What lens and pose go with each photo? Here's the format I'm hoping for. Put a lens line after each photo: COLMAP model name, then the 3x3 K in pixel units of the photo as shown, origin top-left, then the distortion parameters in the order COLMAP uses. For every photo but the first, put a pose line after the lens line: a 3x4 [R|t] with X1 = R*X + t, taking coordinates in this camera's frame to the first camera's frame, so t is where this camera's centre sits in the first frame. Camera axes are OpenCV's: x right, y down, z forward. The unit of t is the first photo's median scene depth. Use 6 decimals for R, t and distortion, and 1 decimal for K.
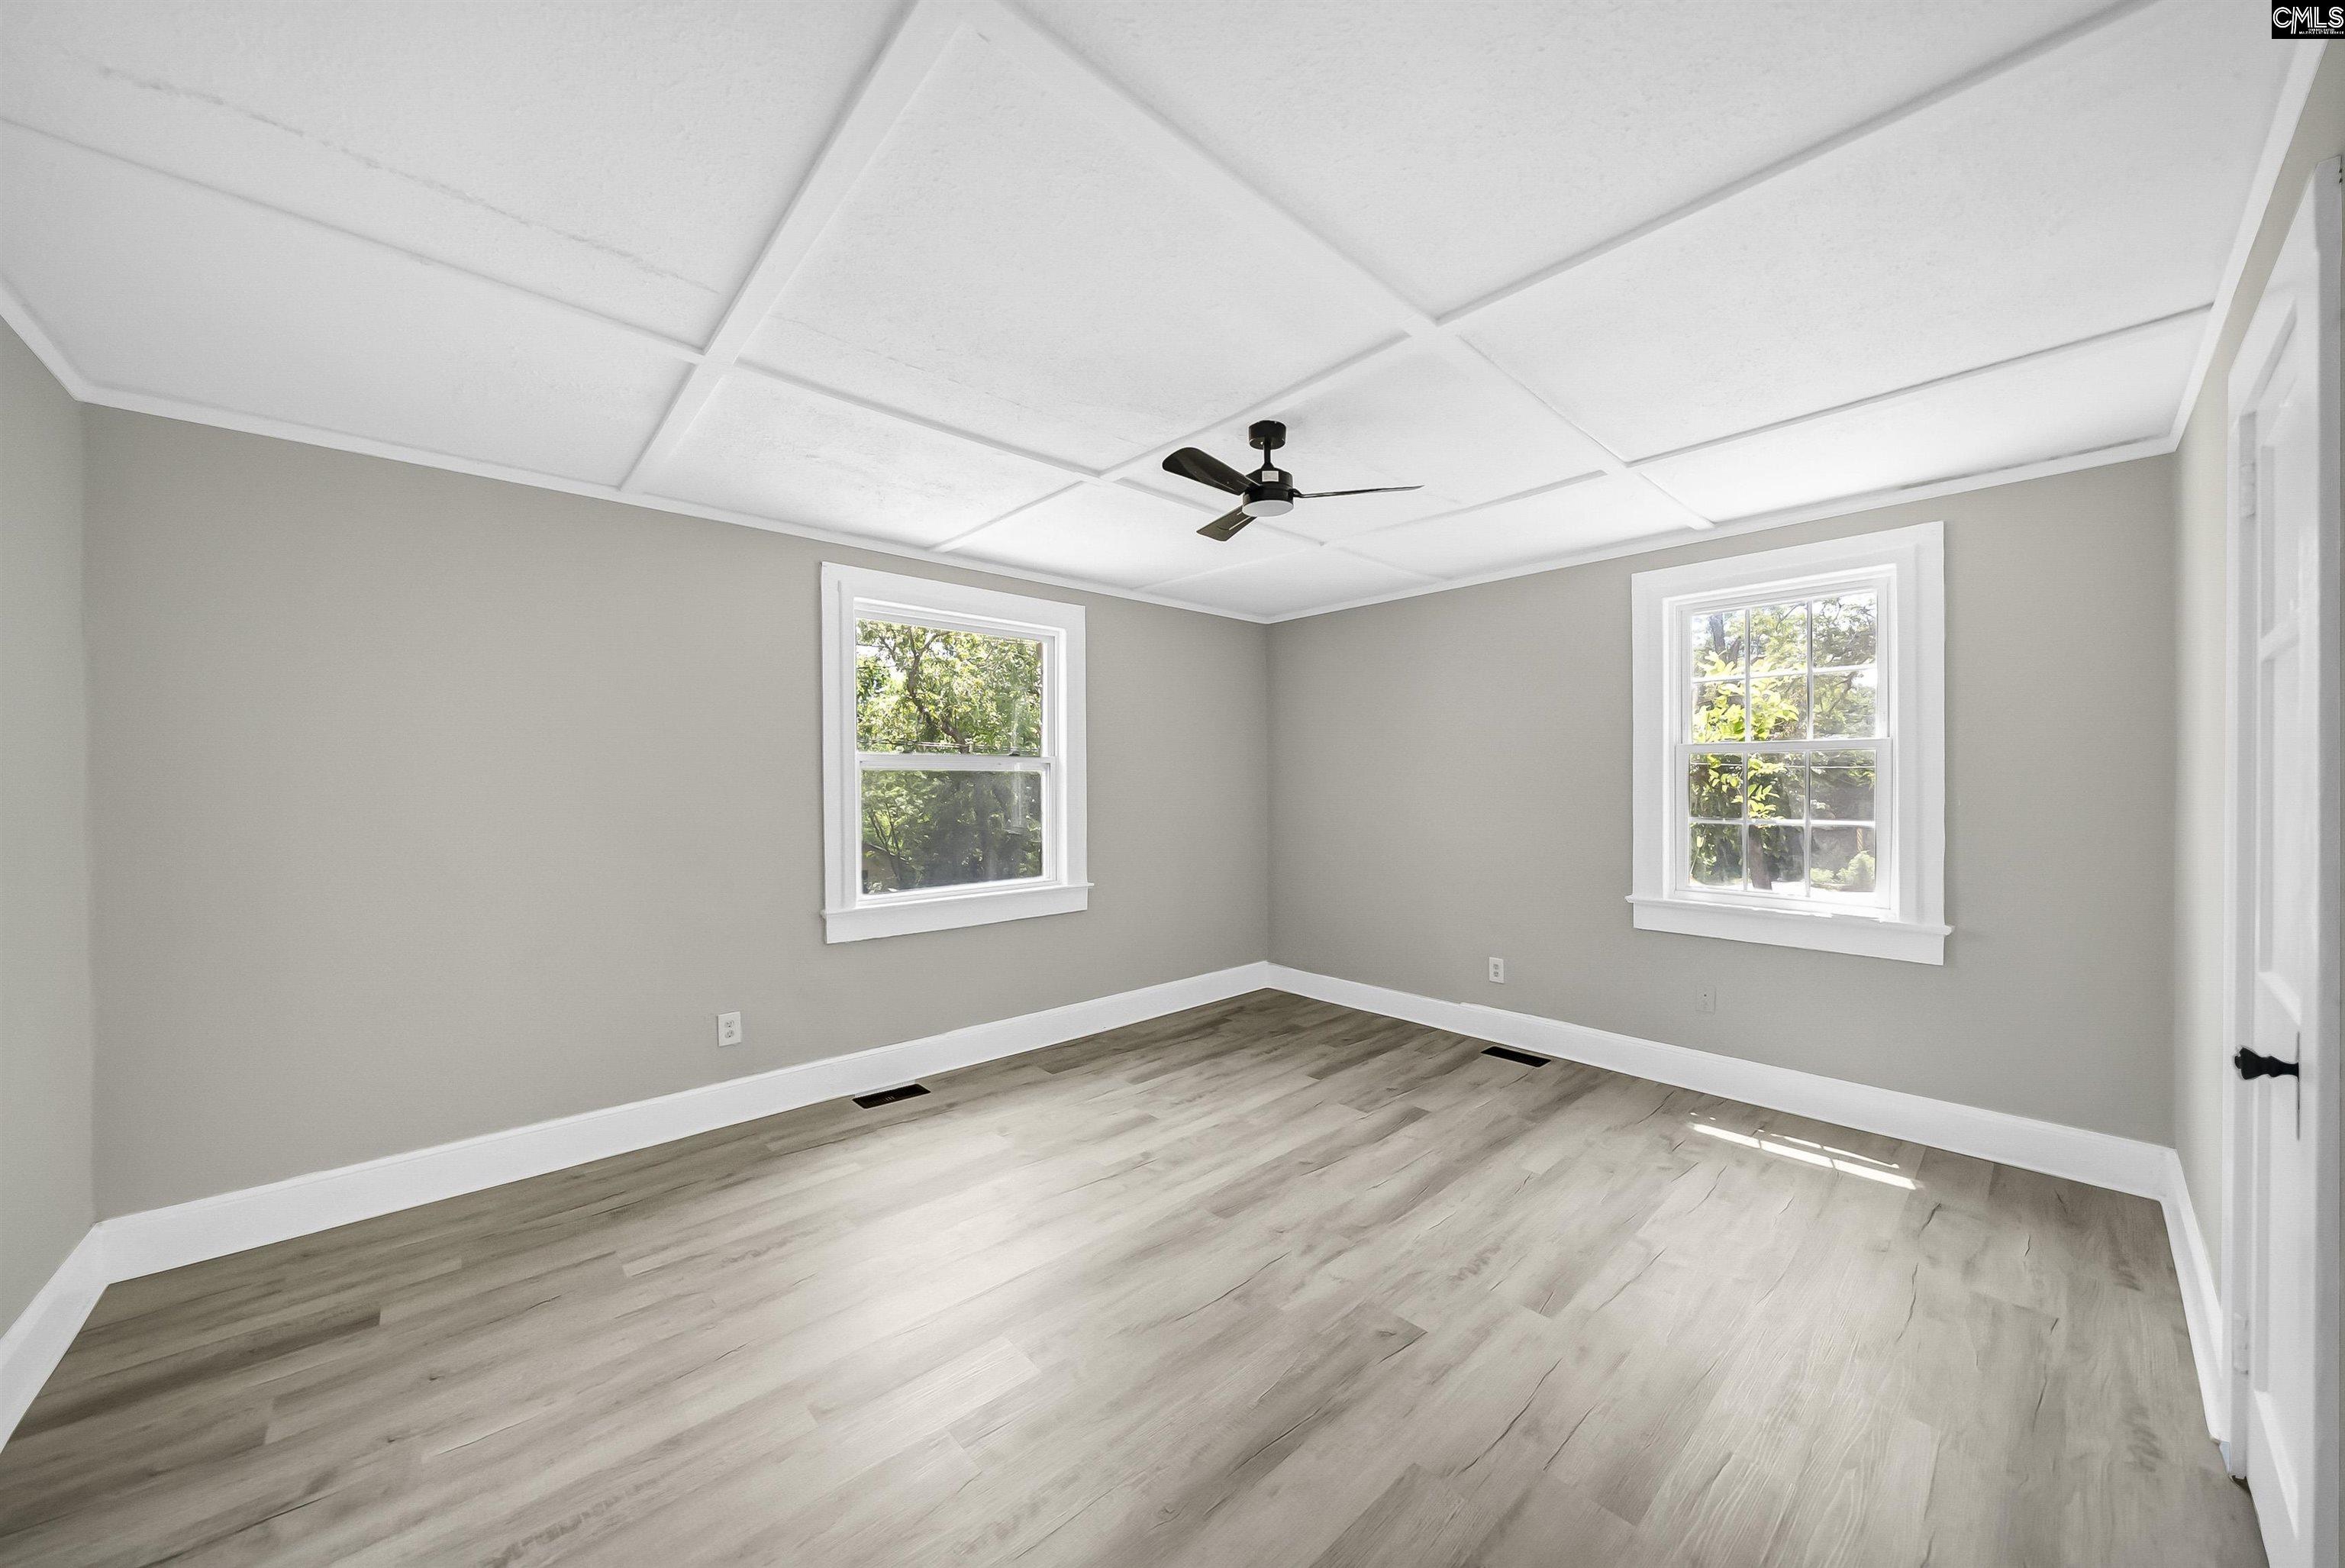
lens RADIAL K [[838.0, 0, 1172.5], [0, 838.0, 784.0], [0, 0, 1]] dist [-0.007677, -0.000081]
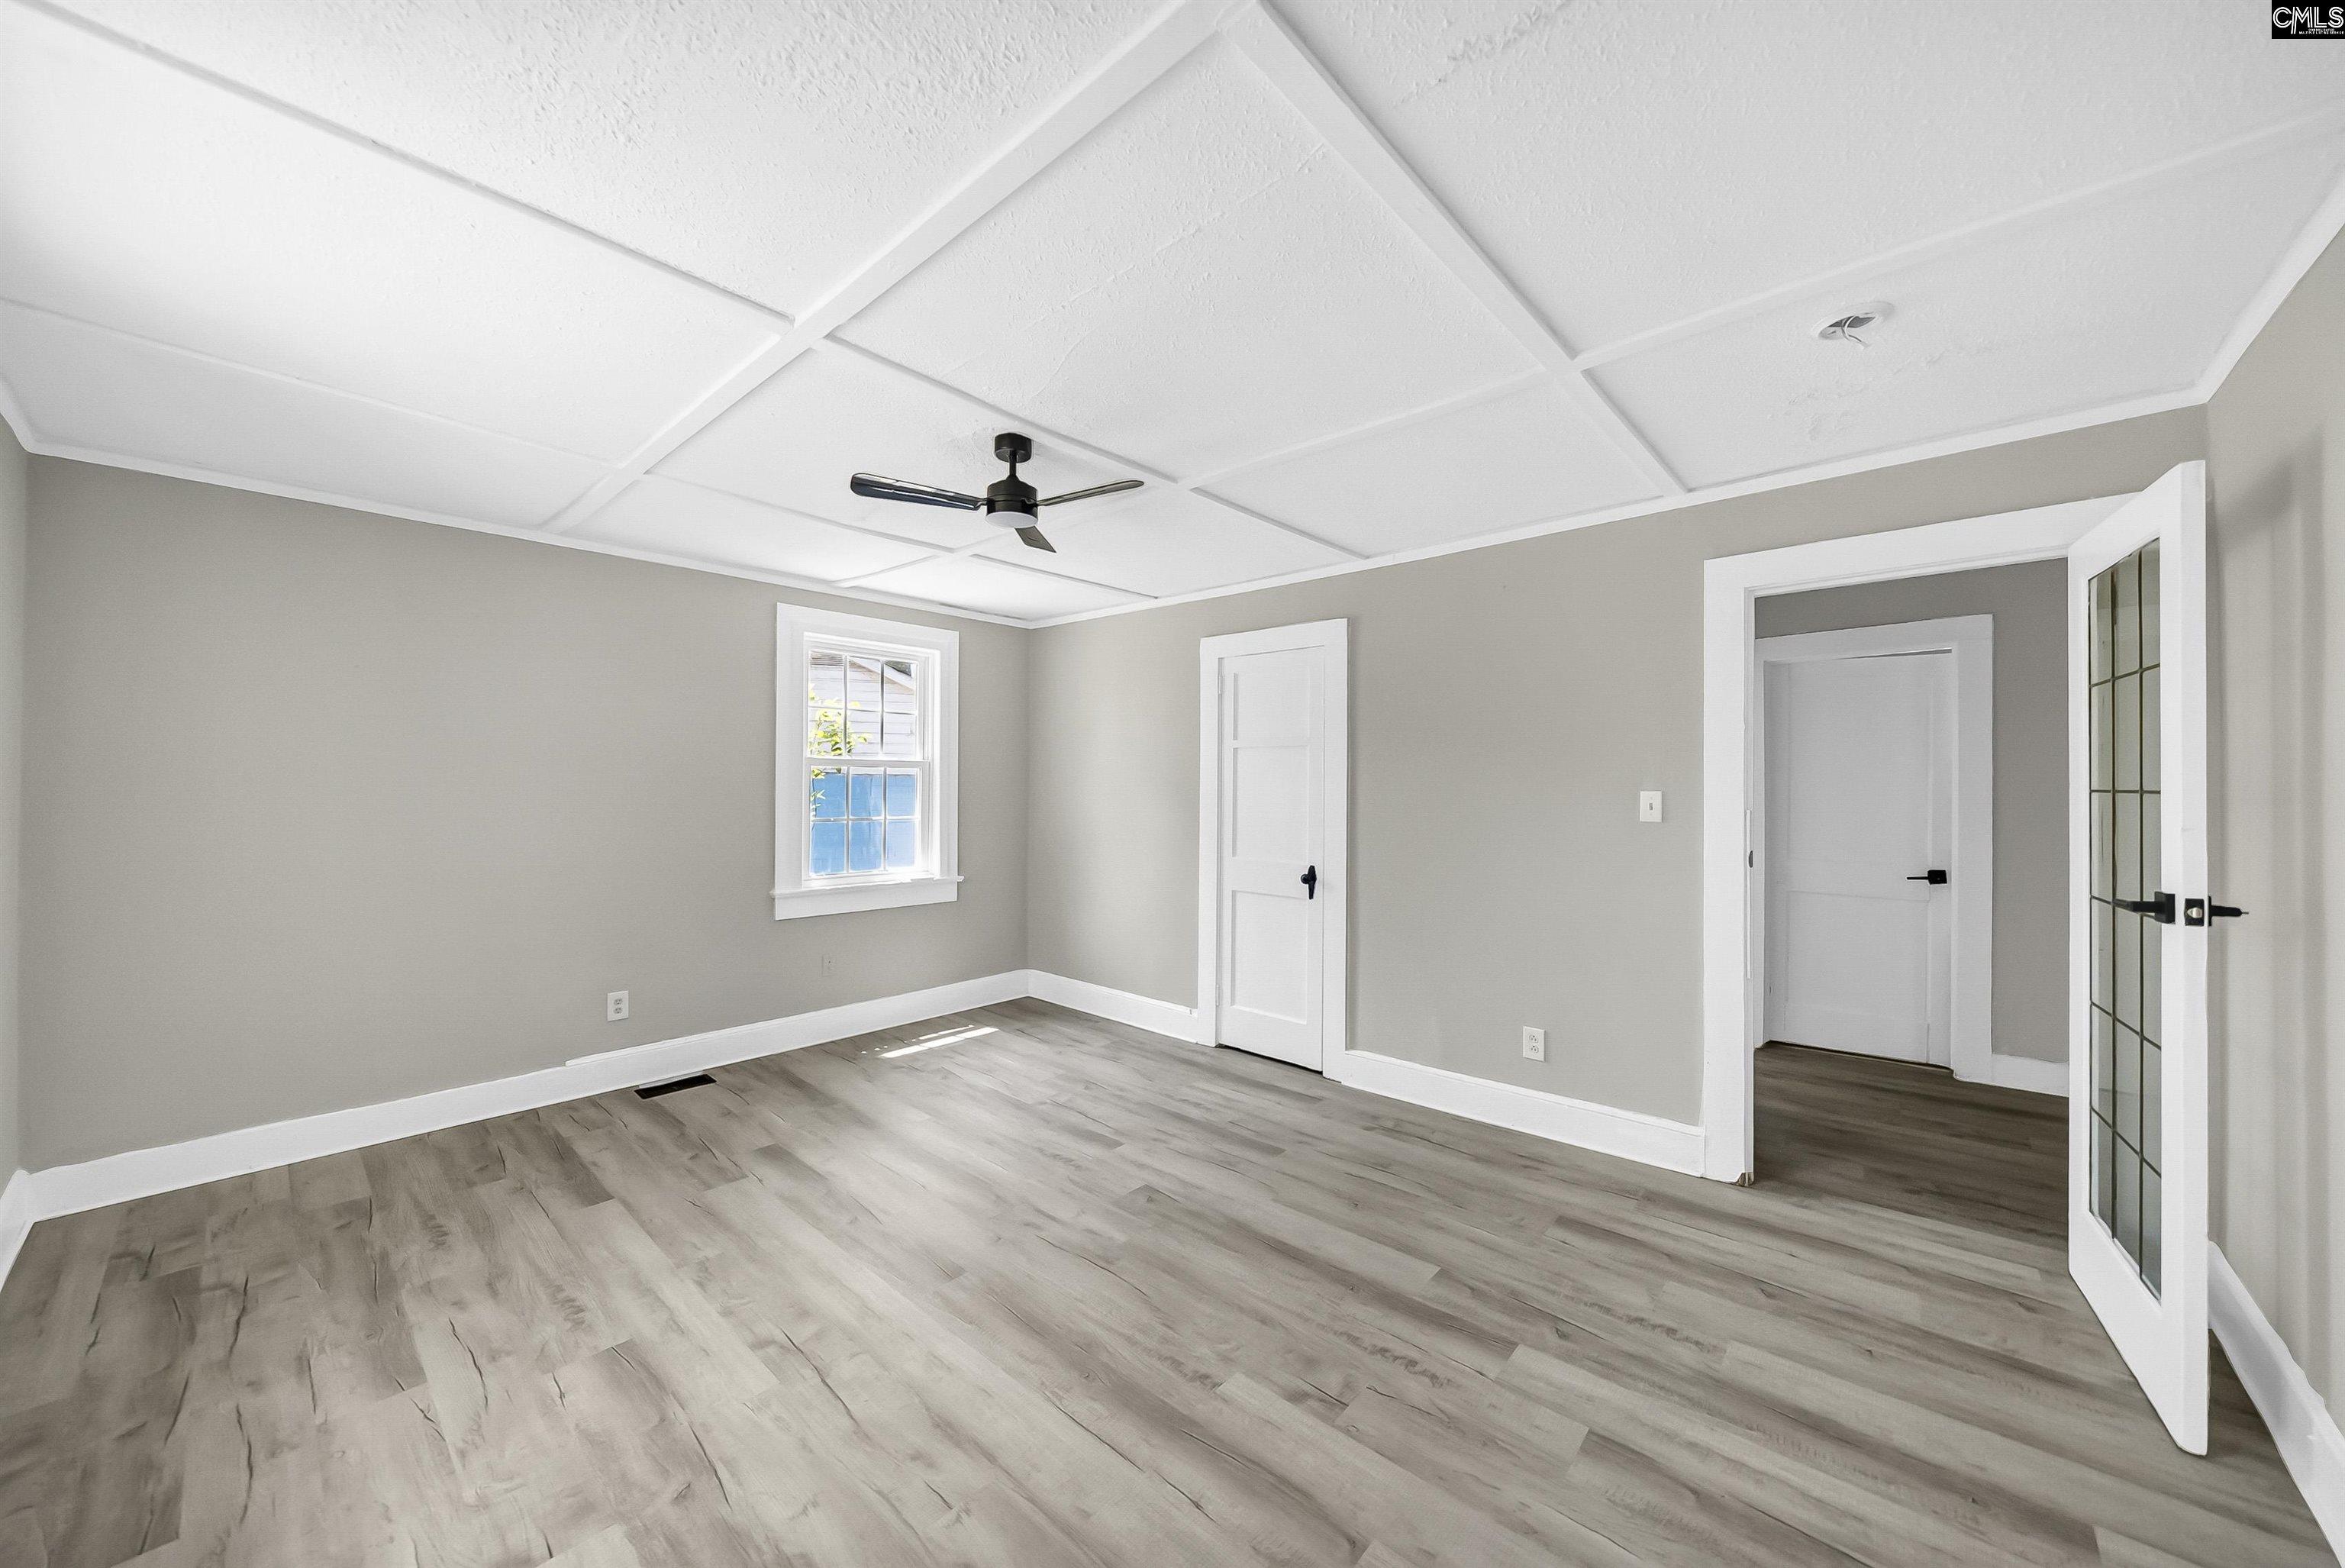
lens RADIAL K [[816.2, 0, 1155.5], [0, 816.2, 775.7], [0, 0, 1]] dist [-0.003169, -0.000136]
pose [[-0.082032, 0.014469, 0.996525, -0.619944], [-0.000512, 0.999894, -0.014560, -0.004041], [-0.996630, -0.001704, -0.082016, 0.637717]]
